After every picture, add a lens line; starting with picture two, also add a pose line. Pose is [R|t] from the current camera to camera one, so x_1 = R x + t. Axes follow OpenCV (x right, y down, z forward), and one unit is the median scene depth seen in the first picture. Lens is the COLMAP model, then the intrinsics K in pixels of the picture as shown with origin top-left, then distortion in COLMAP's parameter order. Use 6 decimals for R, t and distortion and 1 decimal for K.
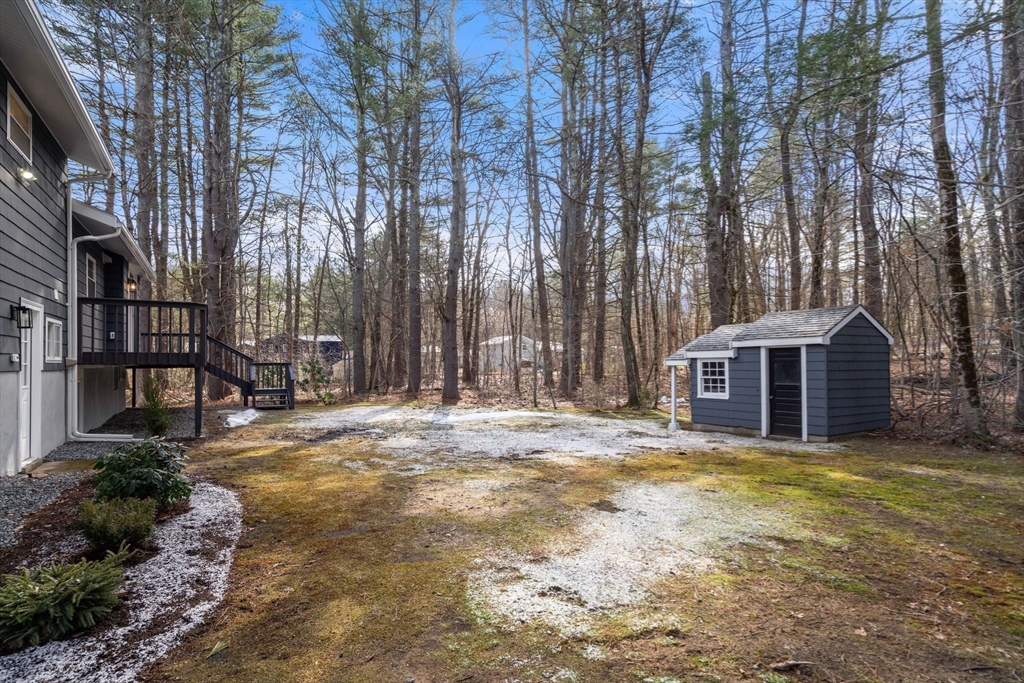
lens RADIAL K [[520.9, 0, 512.4], [0, 520.9, 358.3], [0, 0, 1]] dist [-0.000648, -0.000083]
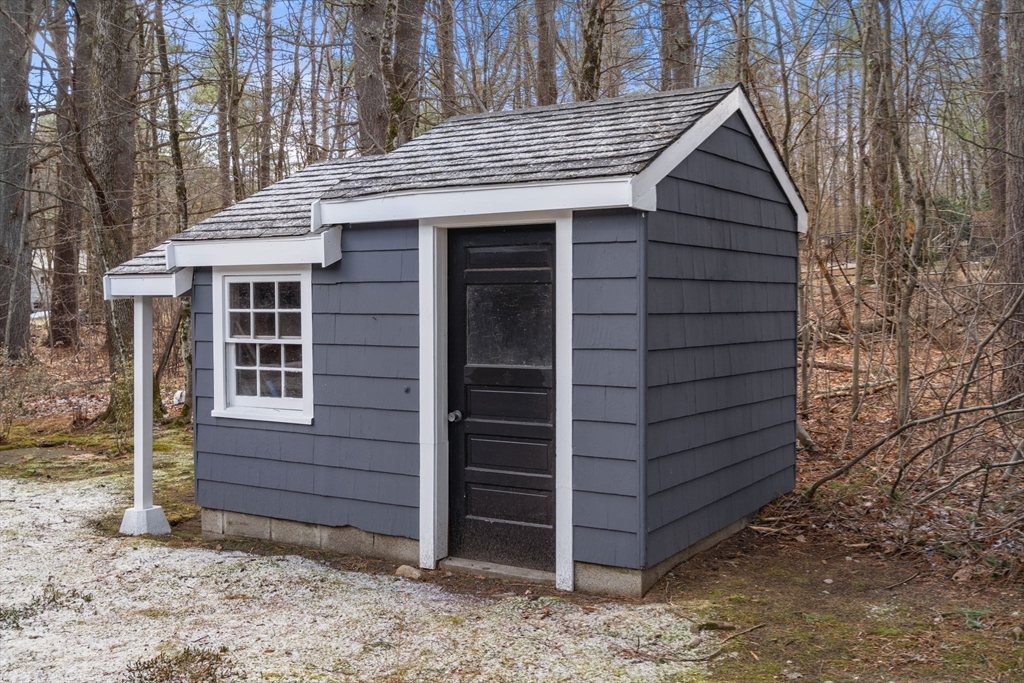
lens RADIAL K [[1086.0, 0, 512.0], [0, 1086.0, 341.5], [0, 0, 1]] dist [0.003862, 0.003863]
pose [[0.892762, -0.010791, 0.450399, 0.275261], [-0.010861, 0.998907, 0.045460, 0.012075], [-0.450397, -0.045477, 0.891669, 0.497522]]
